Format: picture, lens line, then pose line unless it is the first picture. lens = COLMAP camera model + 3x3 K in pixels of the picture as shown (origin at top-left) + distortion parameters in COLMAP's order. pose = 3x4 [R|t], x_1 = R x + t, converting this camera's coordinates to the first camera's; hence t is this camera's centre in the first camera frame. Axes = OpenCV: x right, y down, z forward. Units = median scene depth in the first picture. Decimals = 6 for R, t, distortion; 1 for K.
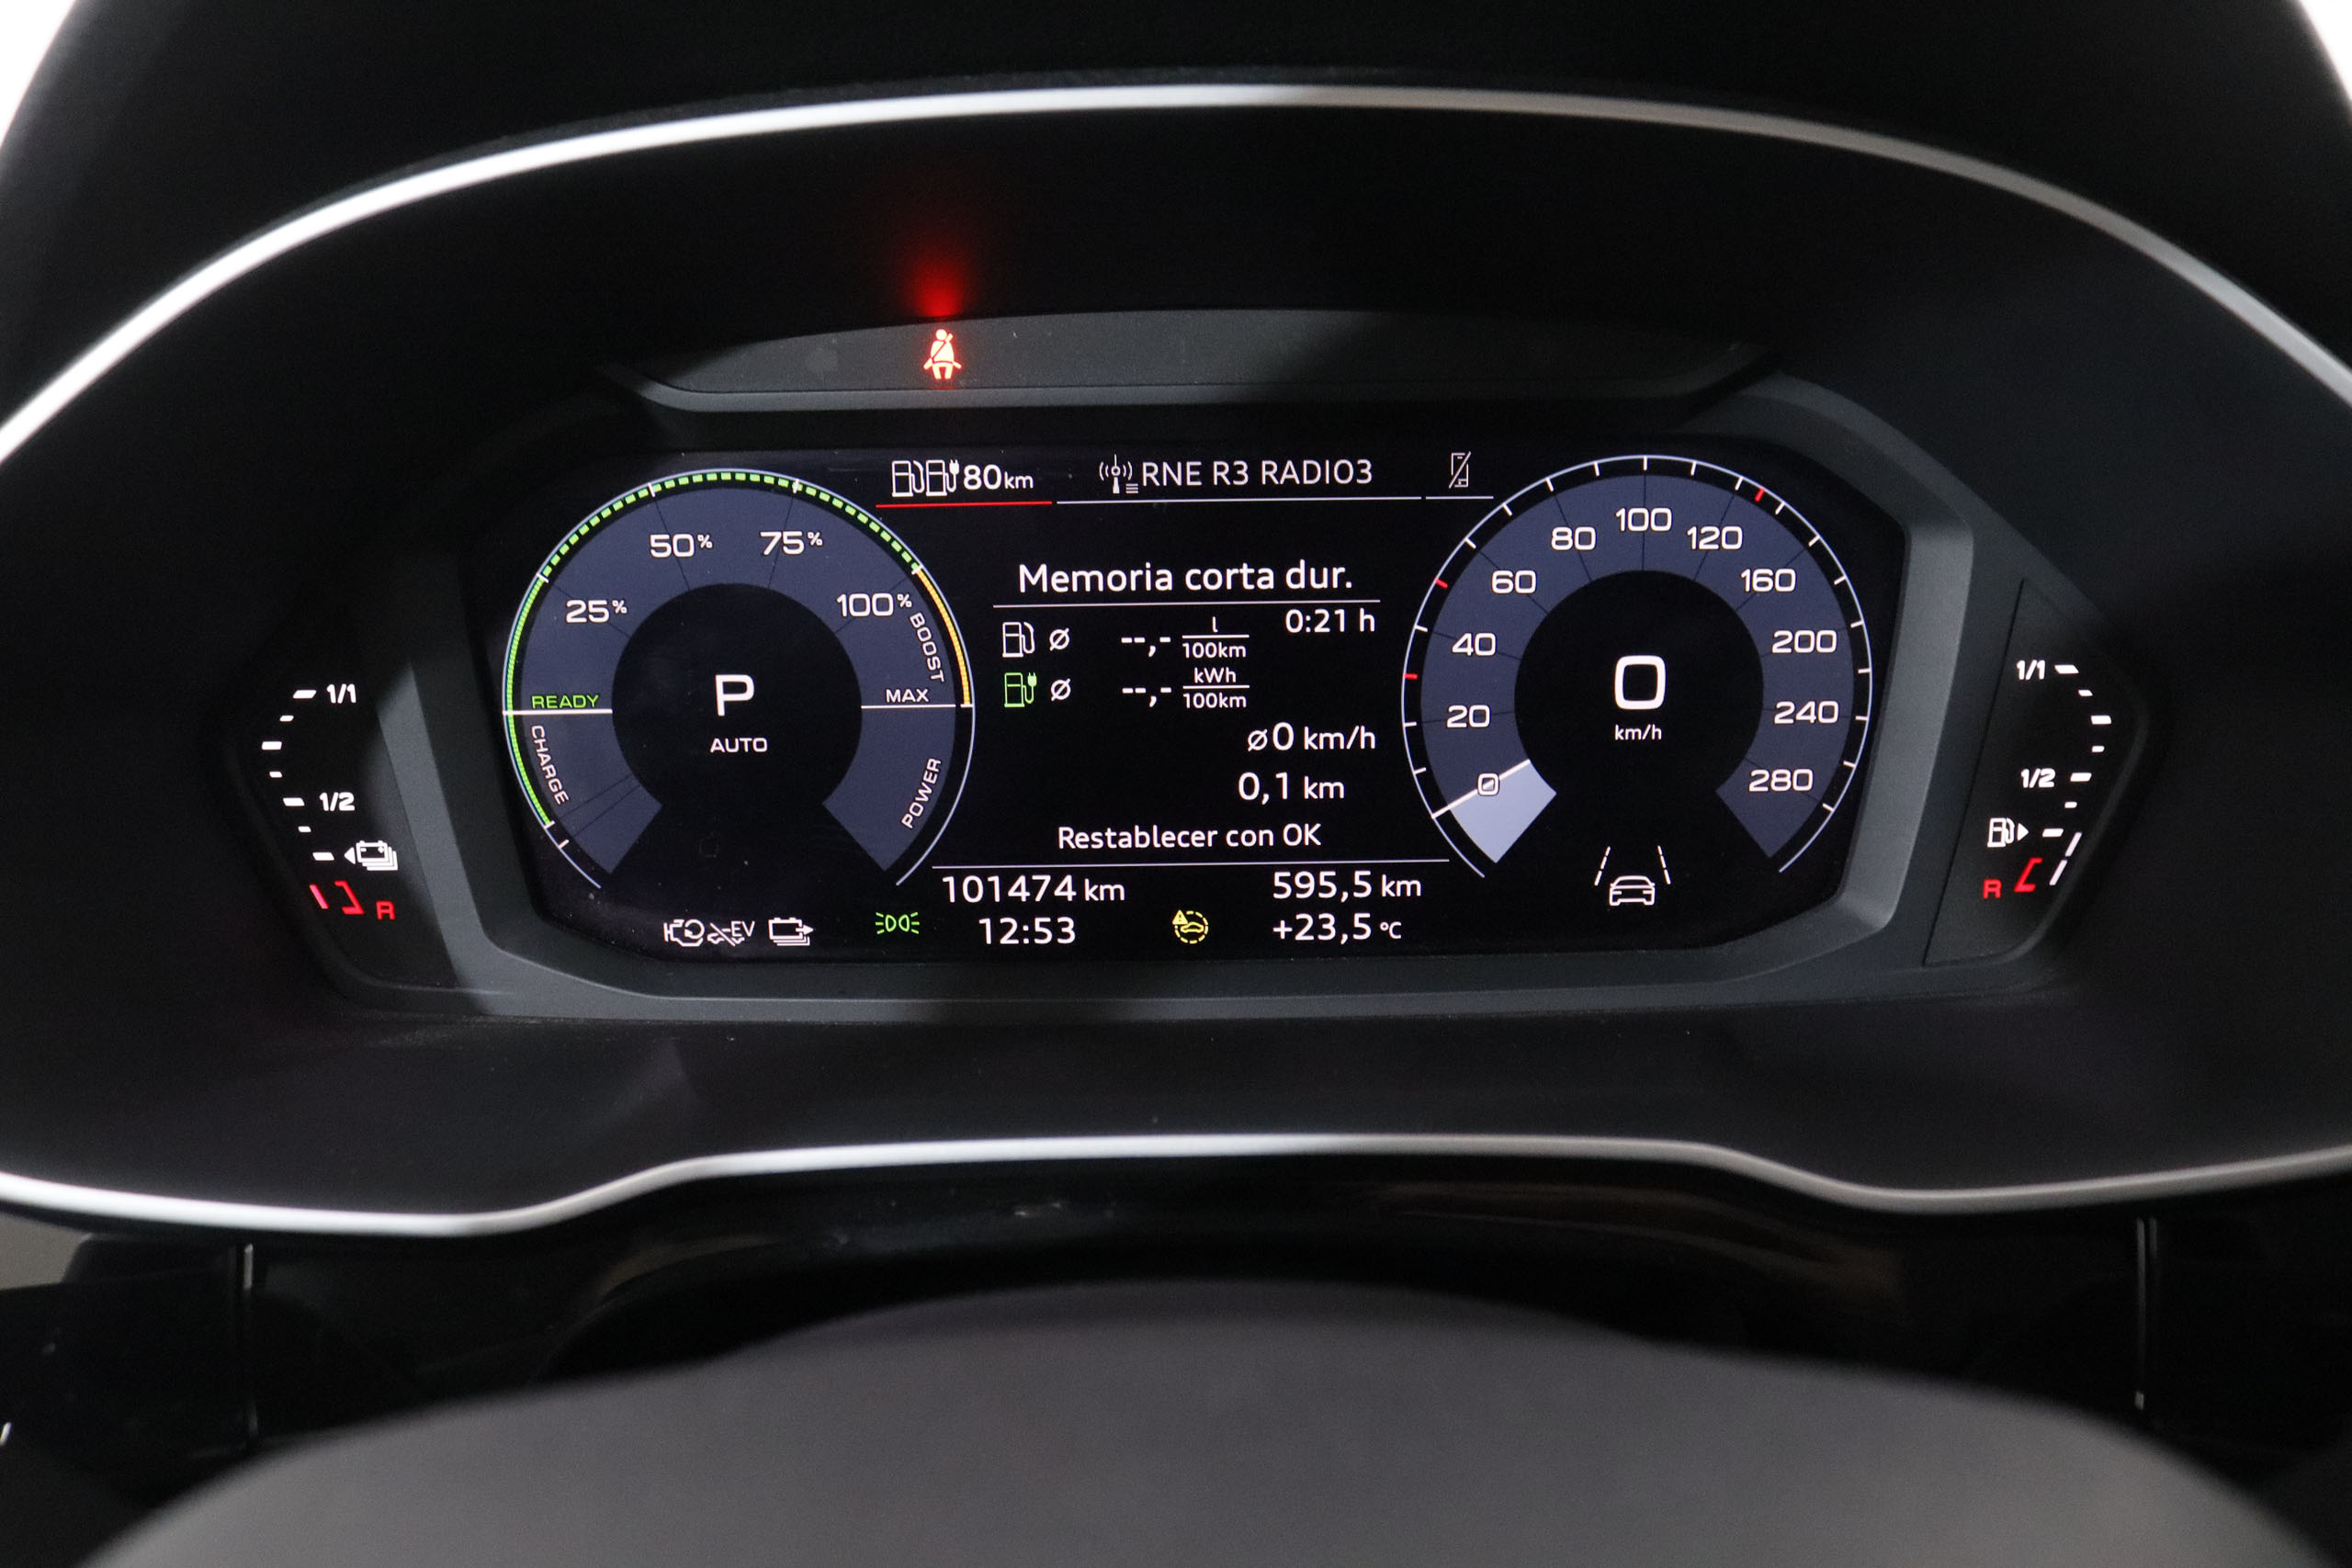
lens RADIAL K [[1863.8, 0, 1160.3], [0, 1863.8, 774.6], [0, 0, 1]] dist [-0.163229, 0.101964]
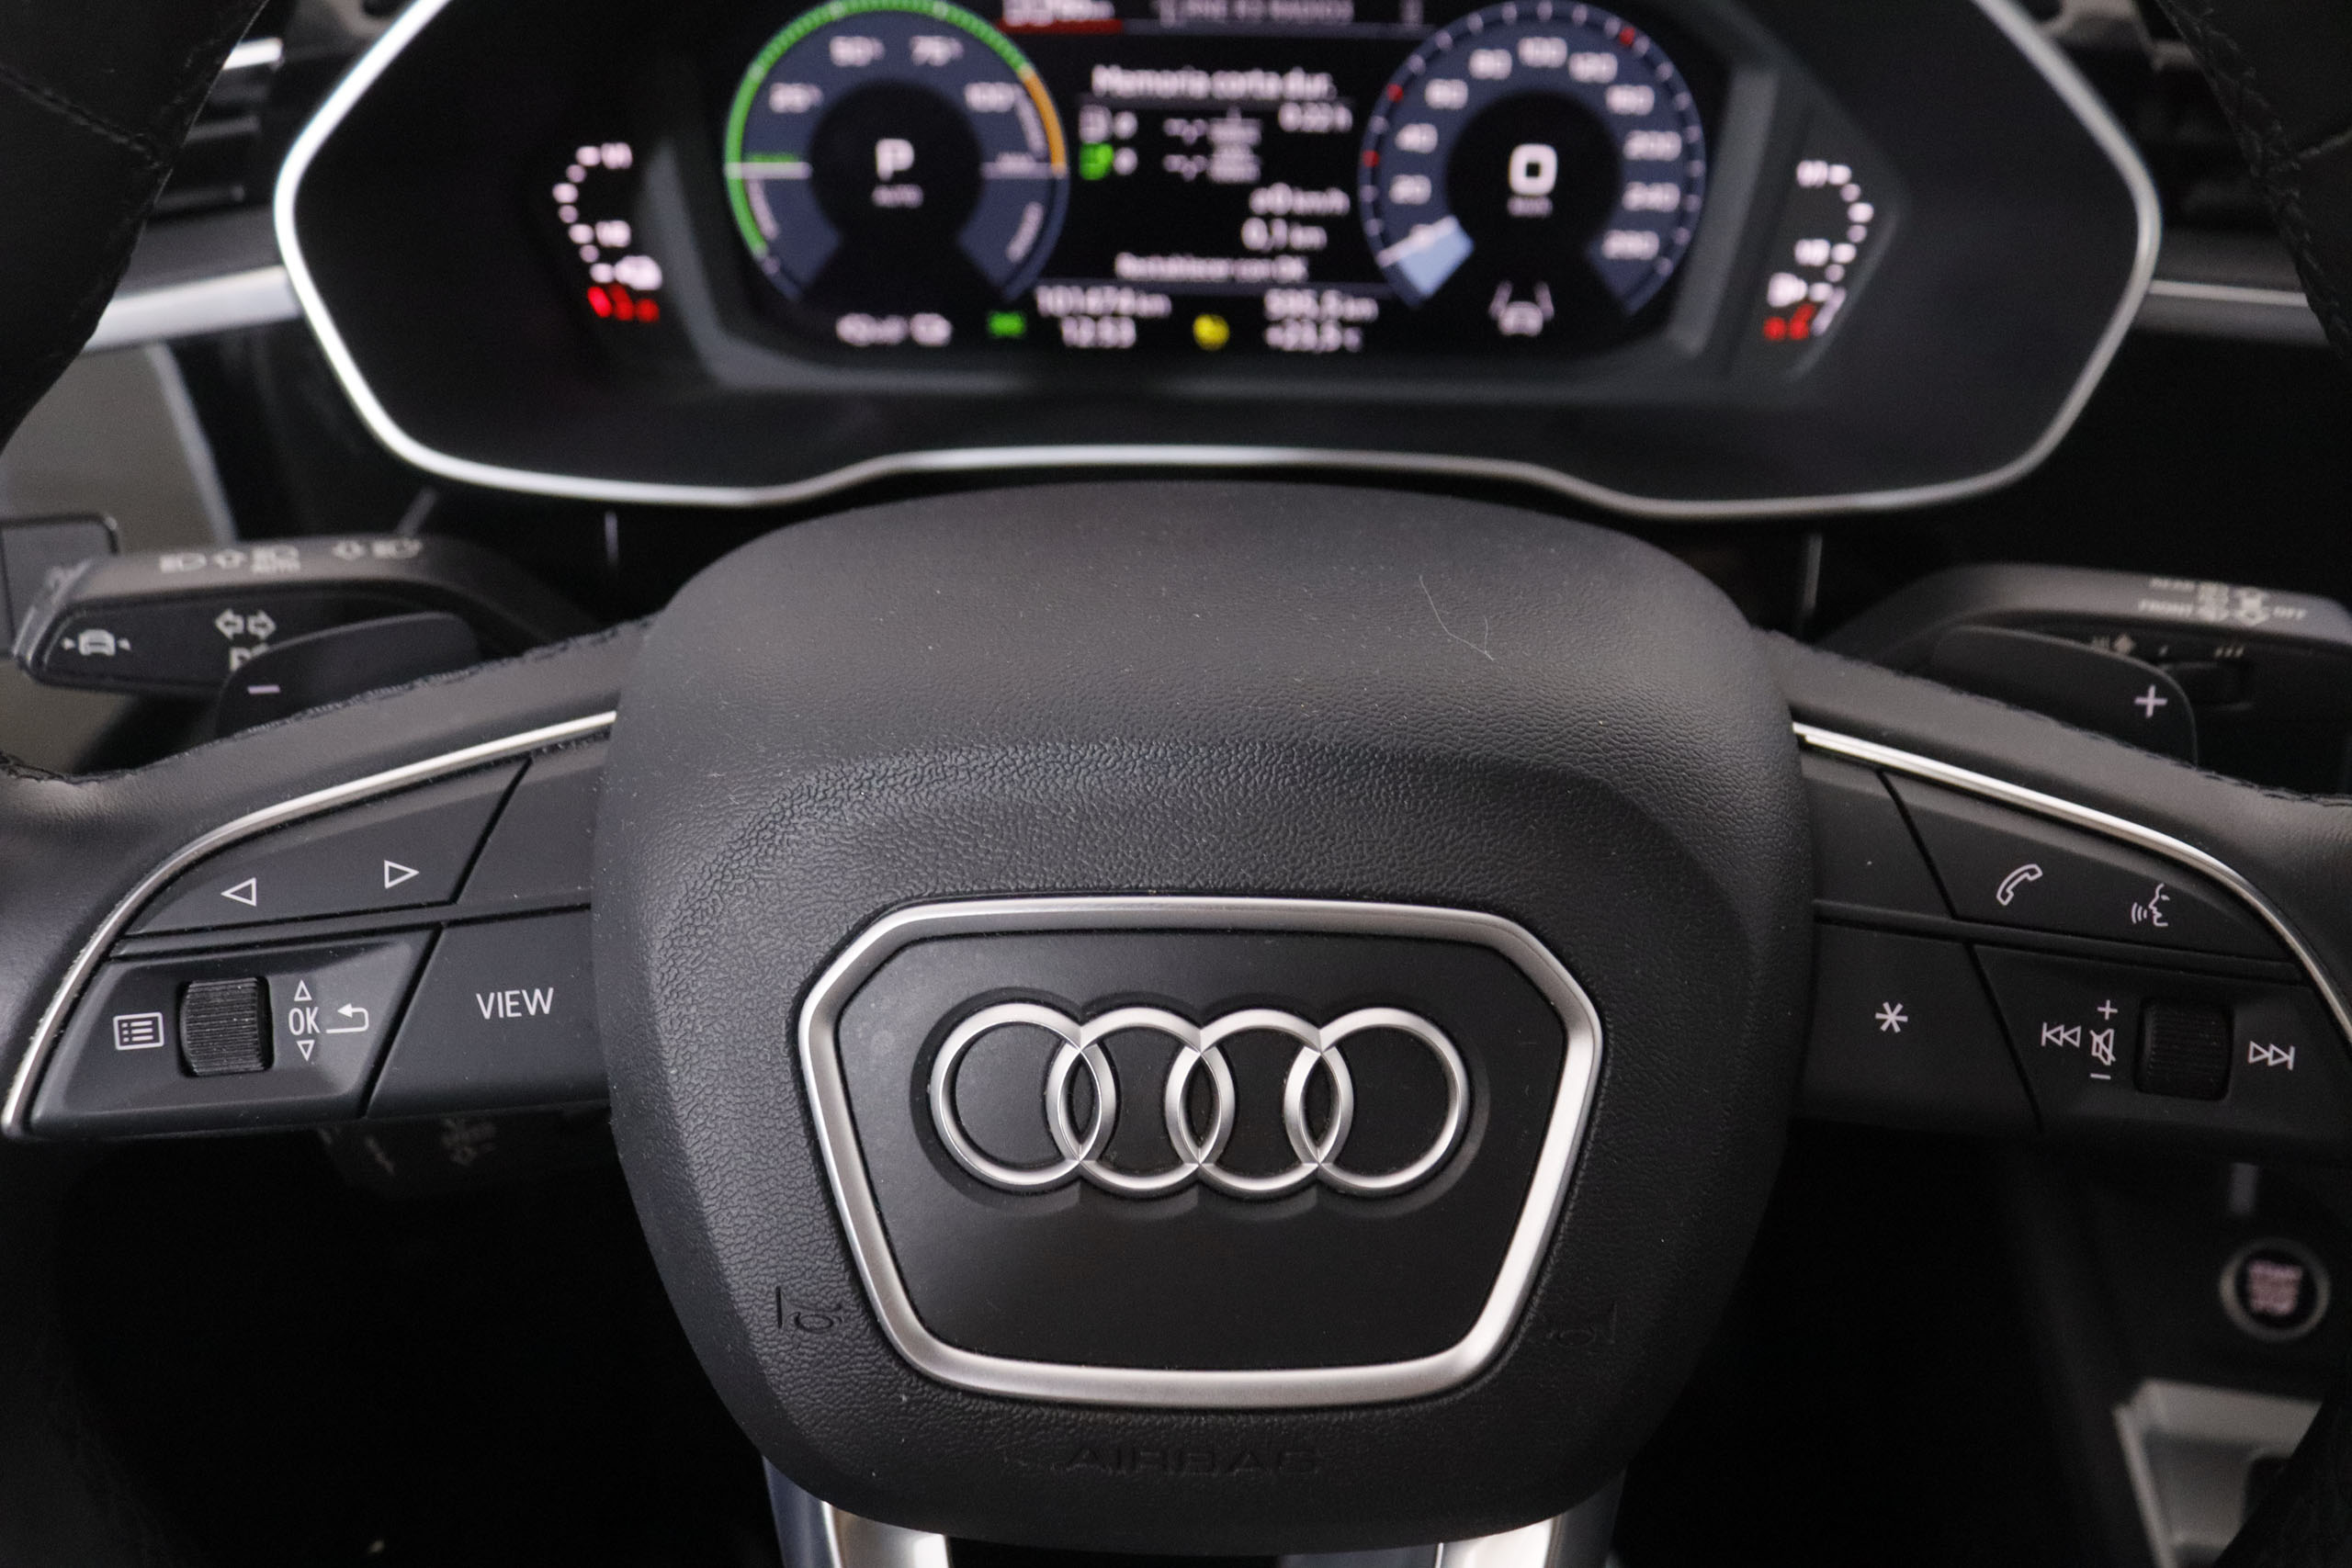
lens RADIAL K [[1863.8, 0, 1183.9], [0, 1863.8, 769.1], [0, 0, 1]] dist [-0.163229, 0.101964]
pose [[0.999605, 0.027984, 0.002474, 0.001129], [-0.027579, 0.960762, 0.275998, 0.013255], [0.005347, -0.275958, 0.961155, -0.475561]]
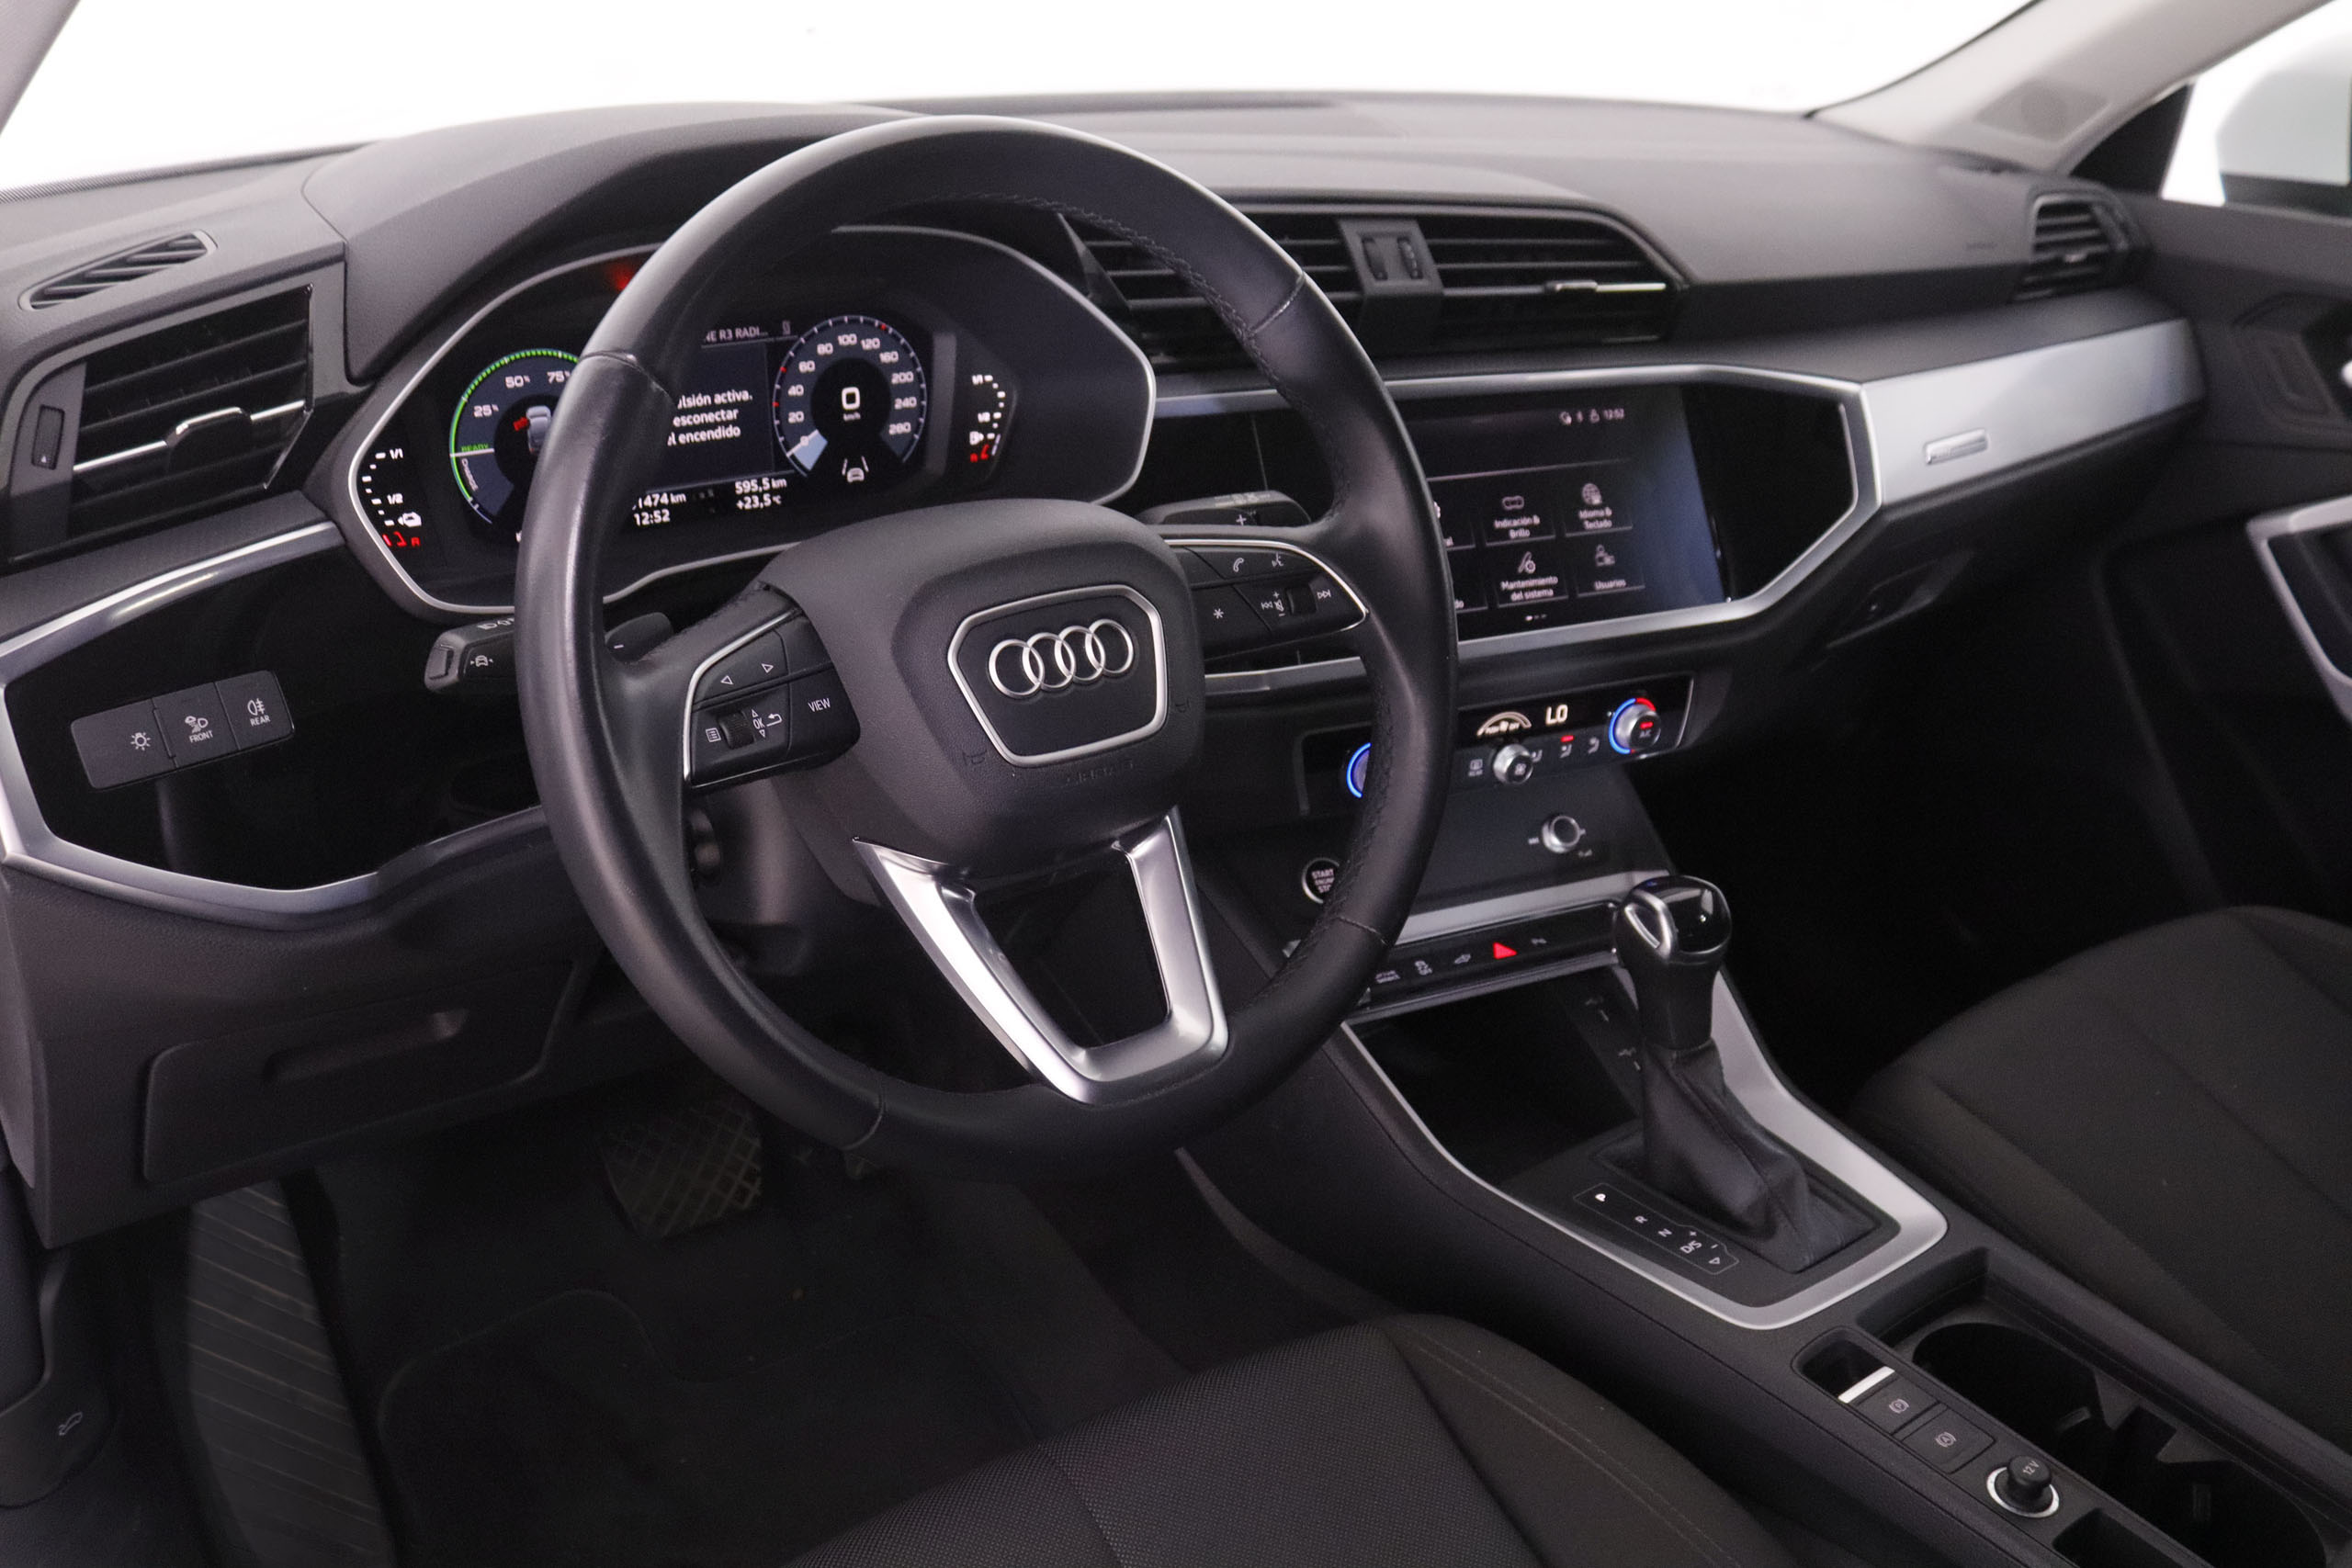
lens RADIAL K [[2091.5, 0, 1196.2], [0, 2091.5, 781.8], [0, 0, 1]] dist [-0.122652, 0.077126]
pose [[0.793382, -0.197241, 0.575882, -1.251557], [0.126910, 0.978856, 0.160420, 0.080422], [-0.595347, -0.054189, 0.801639, -1.864422]]
